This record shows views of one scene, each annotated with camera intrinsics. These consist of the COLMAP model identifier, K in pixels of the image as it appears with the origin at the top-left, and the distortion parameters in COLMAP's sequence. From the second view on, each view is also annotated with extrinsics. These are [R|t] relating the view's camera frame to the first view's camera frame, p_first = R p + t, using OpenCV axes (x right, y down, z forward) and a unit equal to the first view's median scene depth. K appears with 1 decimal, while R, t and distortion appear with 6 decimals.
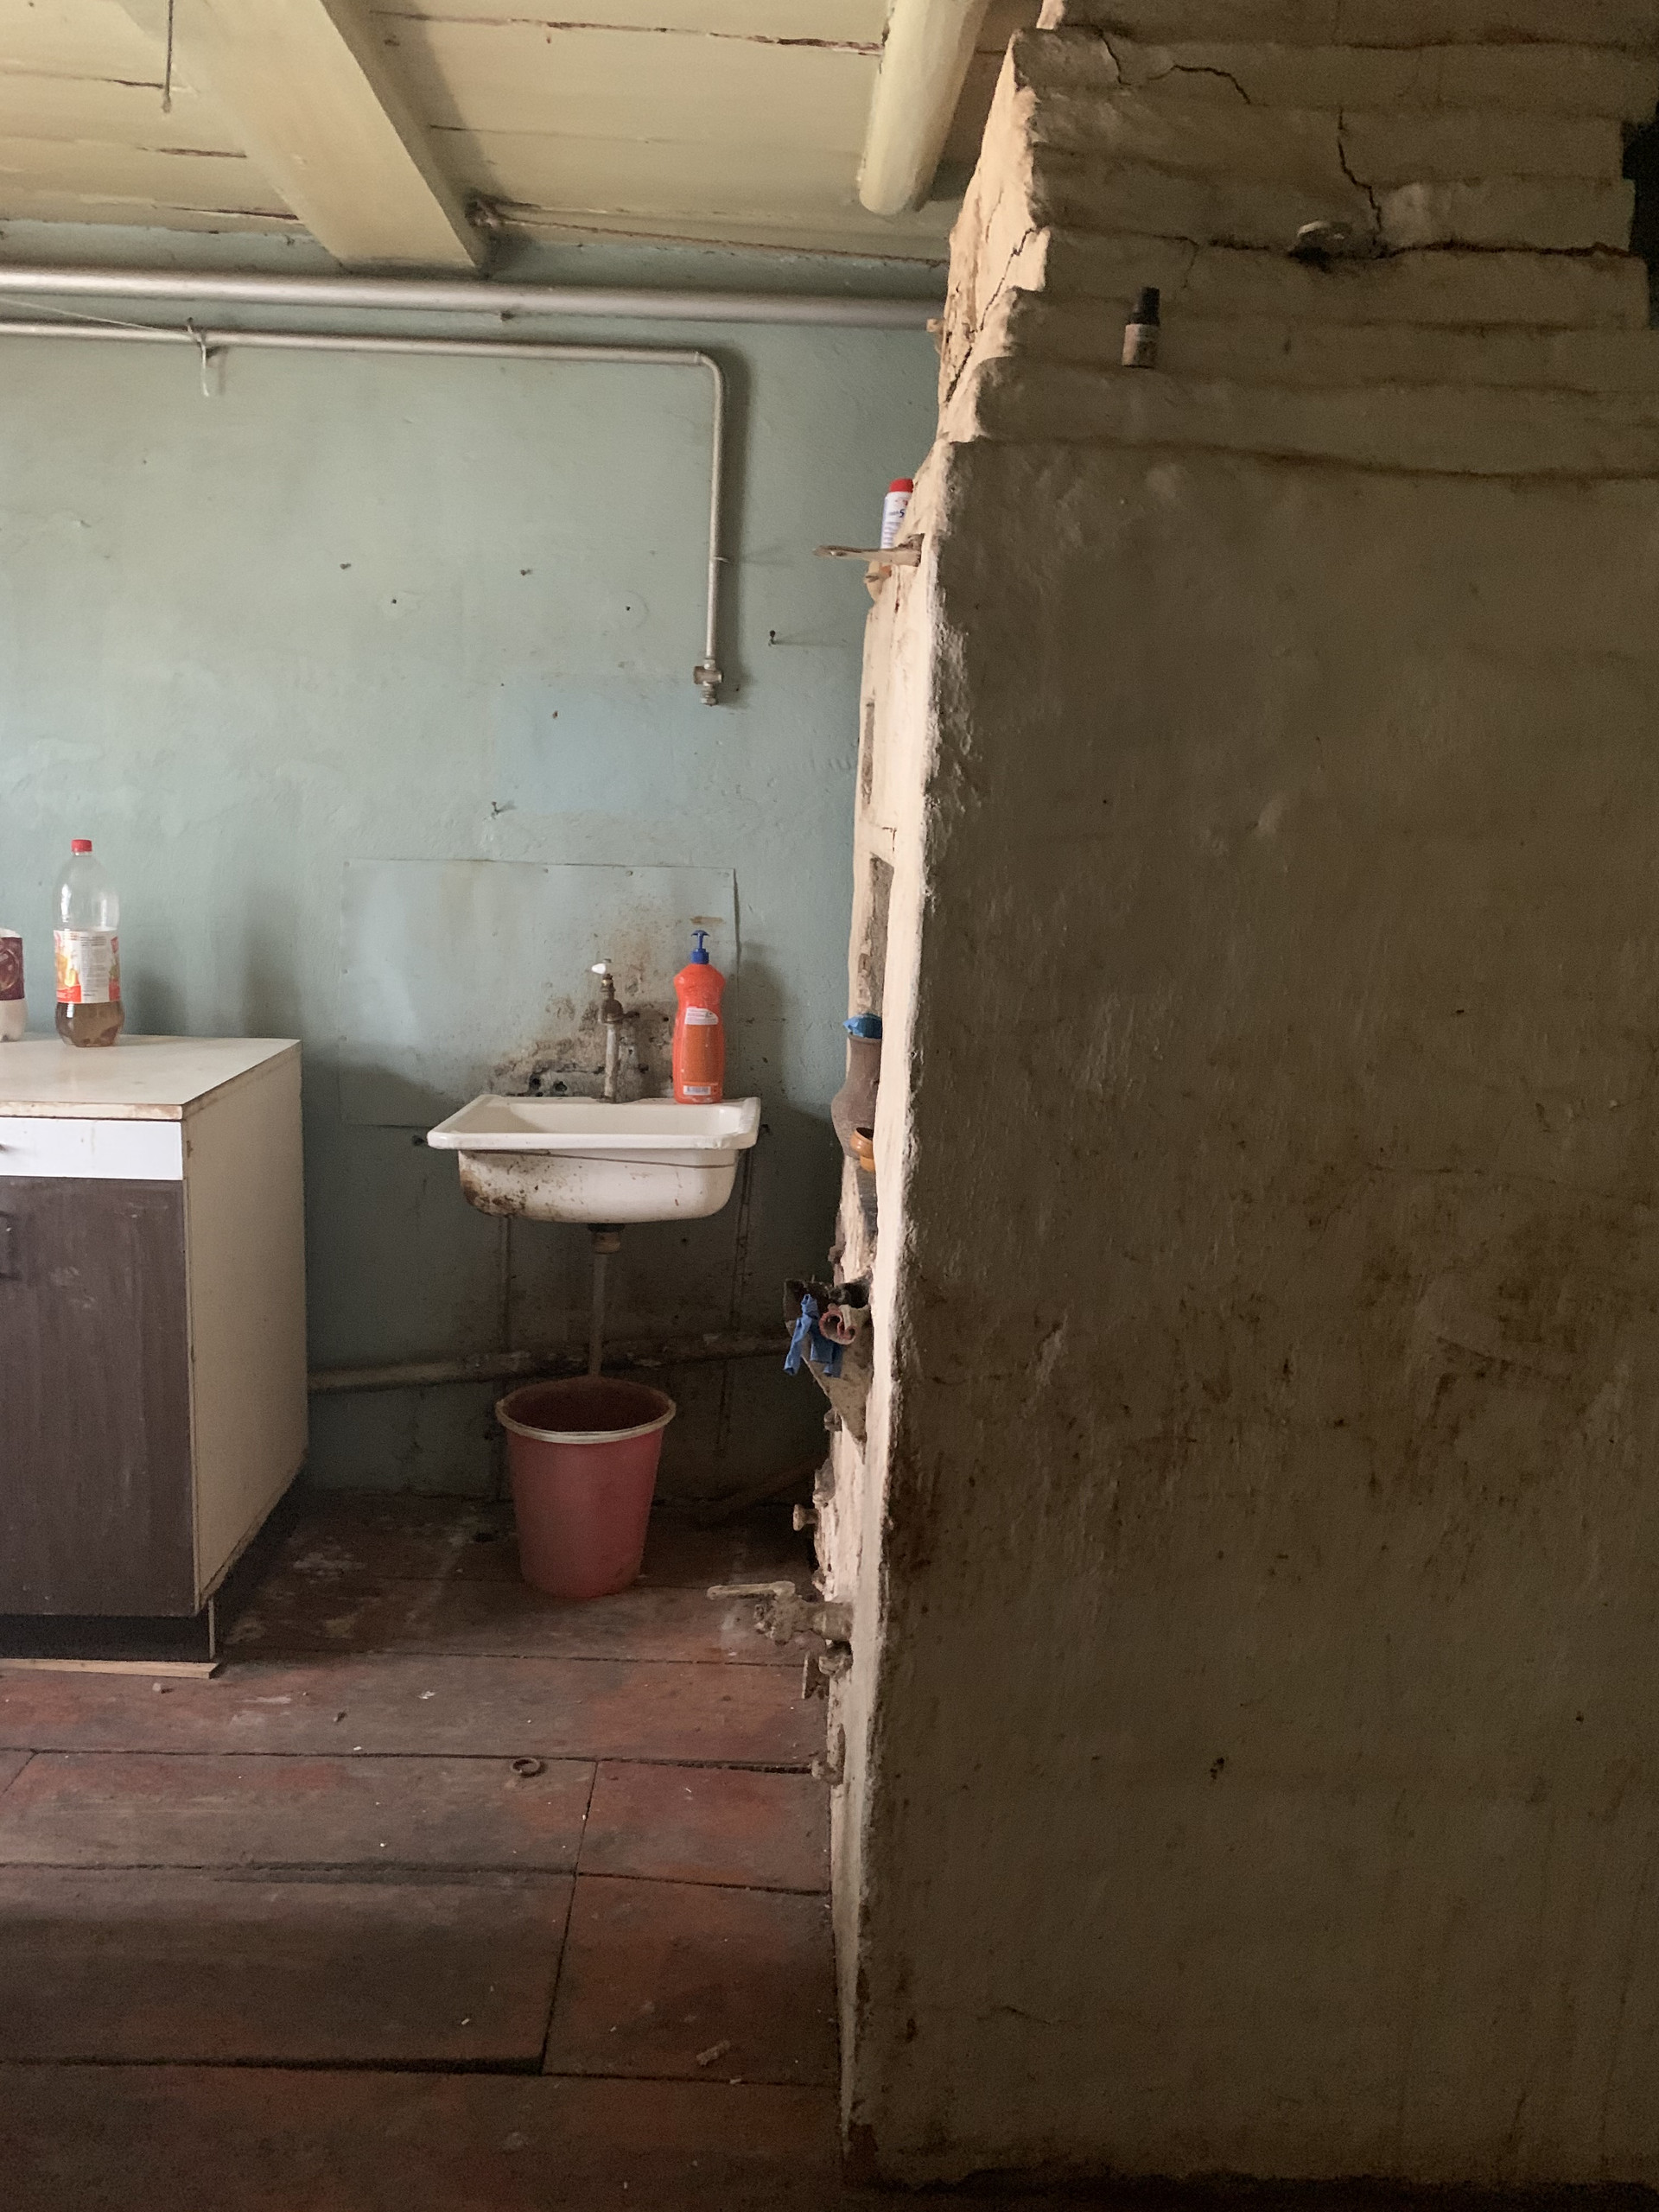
lens RADIAL K [[1717.9, 0, 829.5], [0, 1717.9, 1106.0], [0, 0, 1]] dist [0.007980, 0.007152]
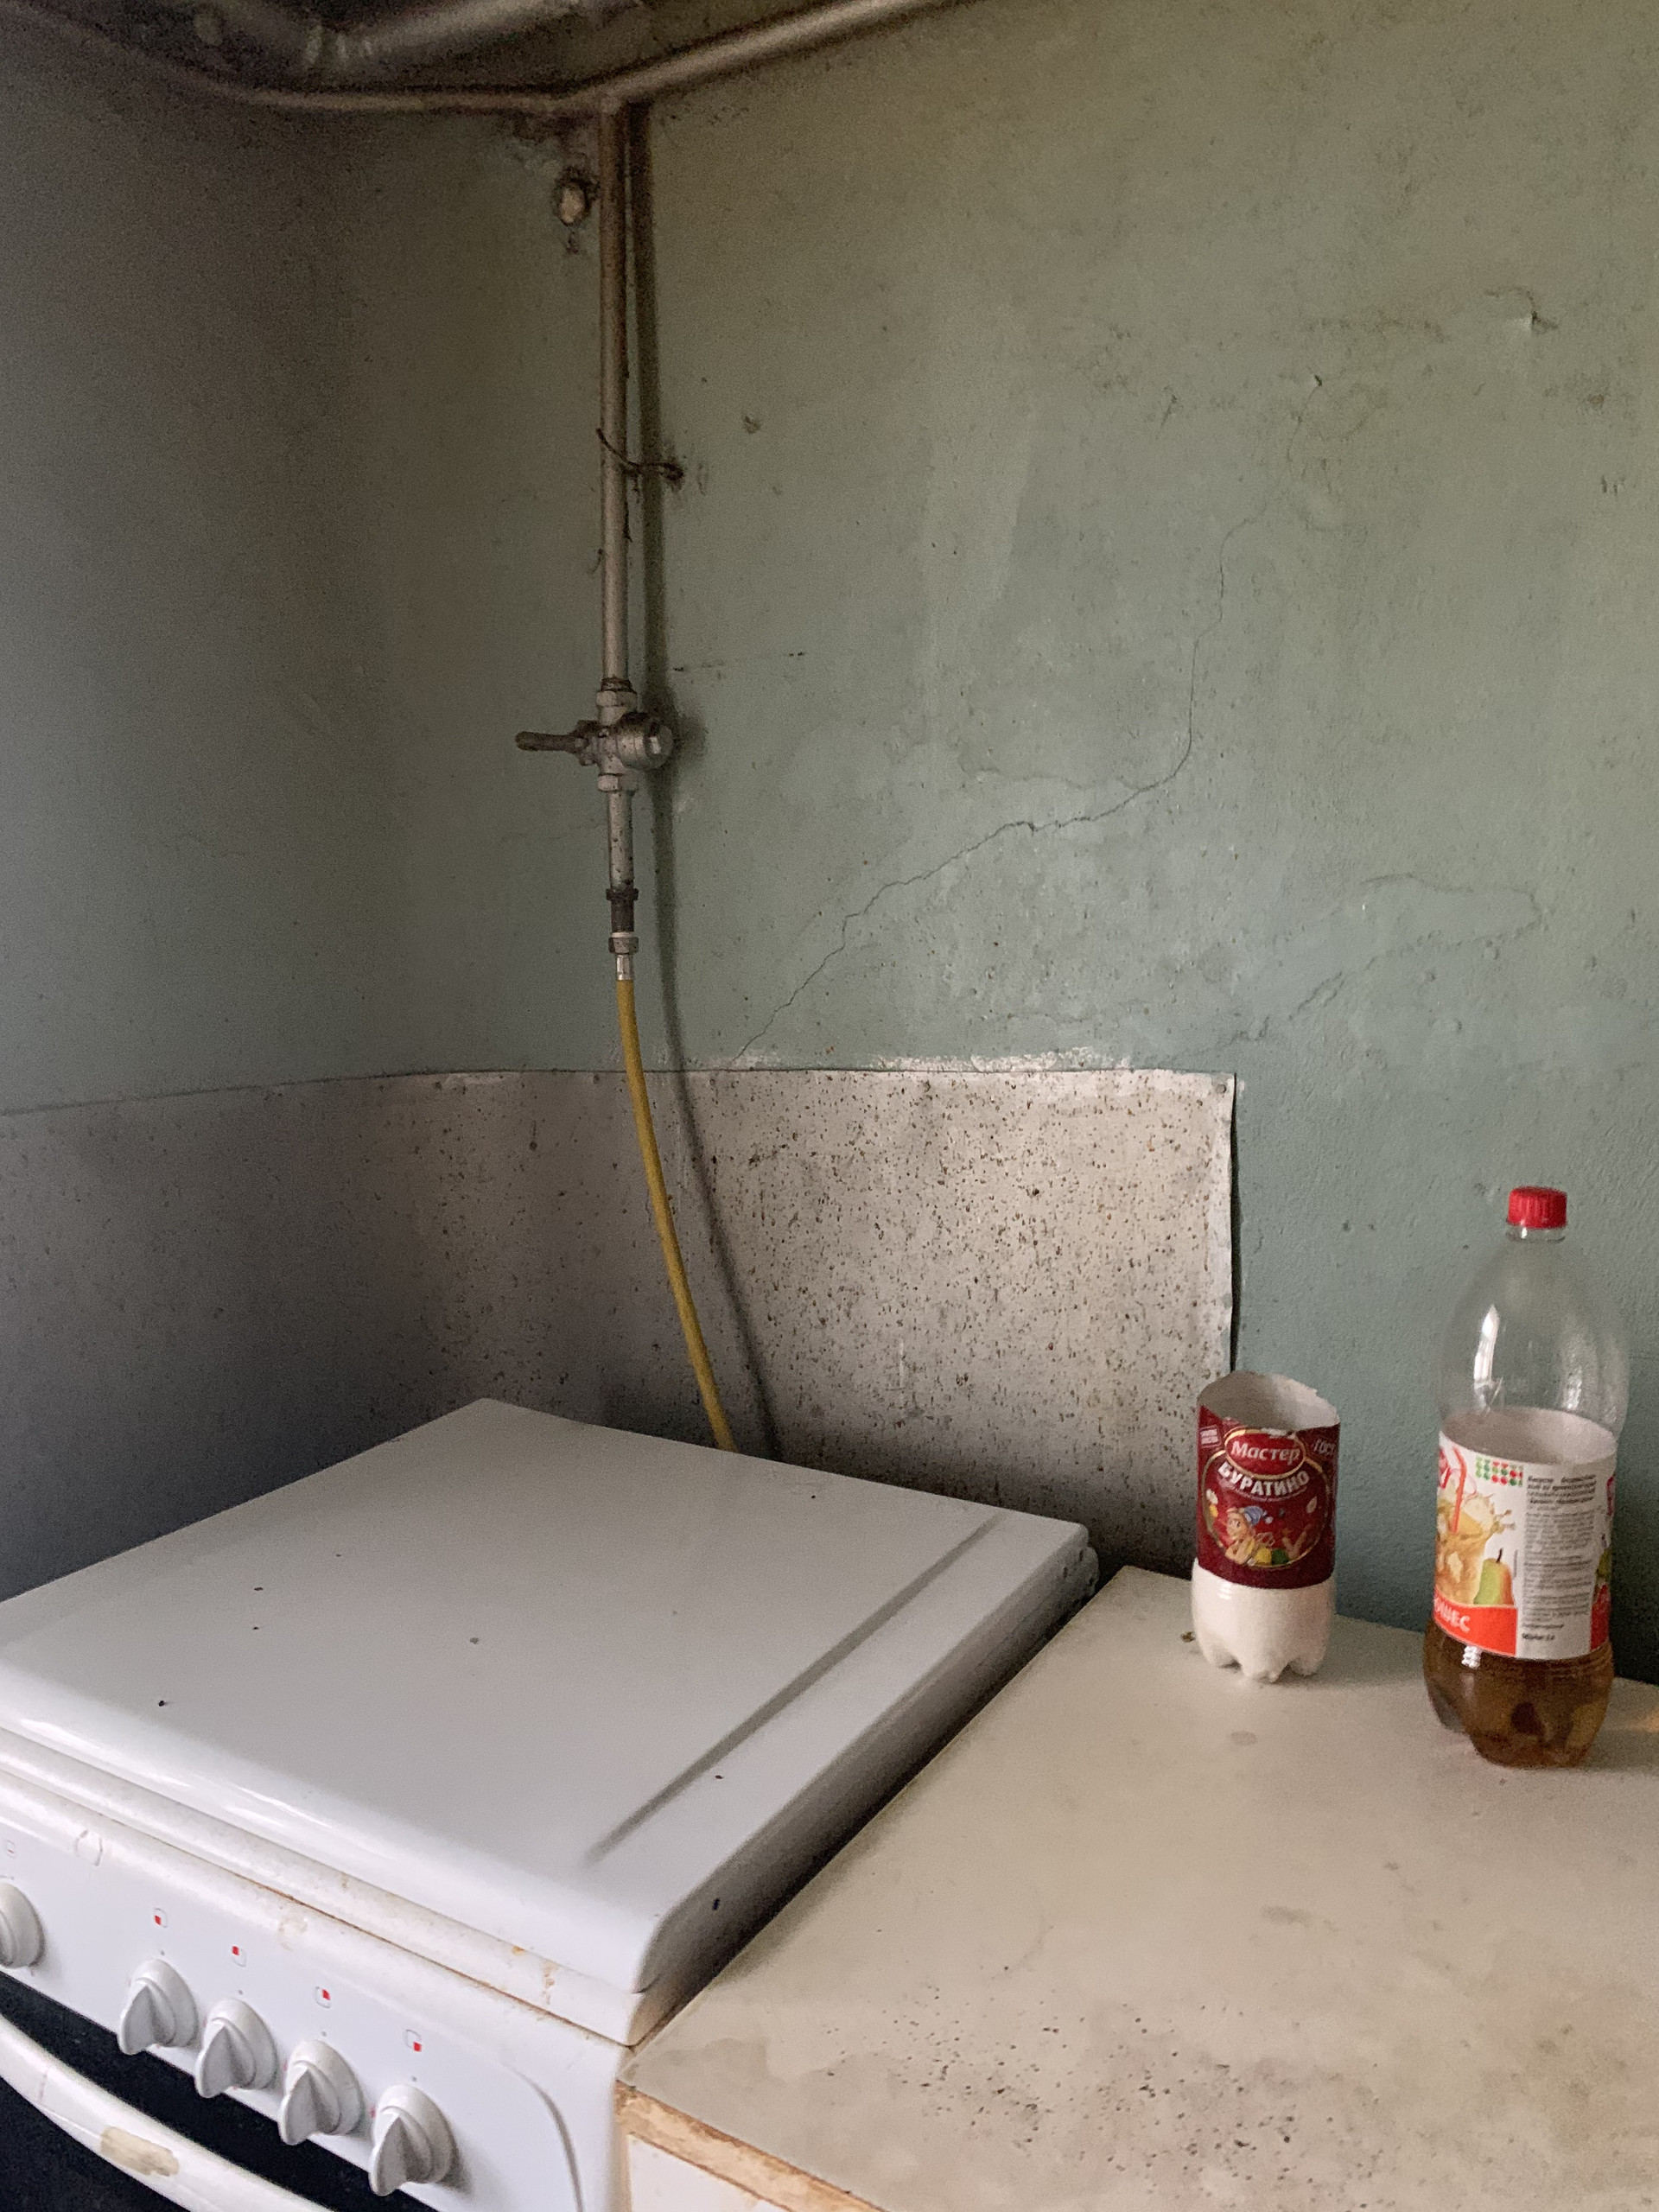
lens RADIAL K [[1717.9, 0, 829.5], [0, 1717.9, 1106.0], [0, 0, 1]] dist [0.007980, 0.007152]
pose [[0.843873, 0.041315, -0.534950, -0.367695], [-0.048120, 0.998841, 0.001235, -0.164728], [0.534381, 0.024700, 0.844883, 0.623338]]
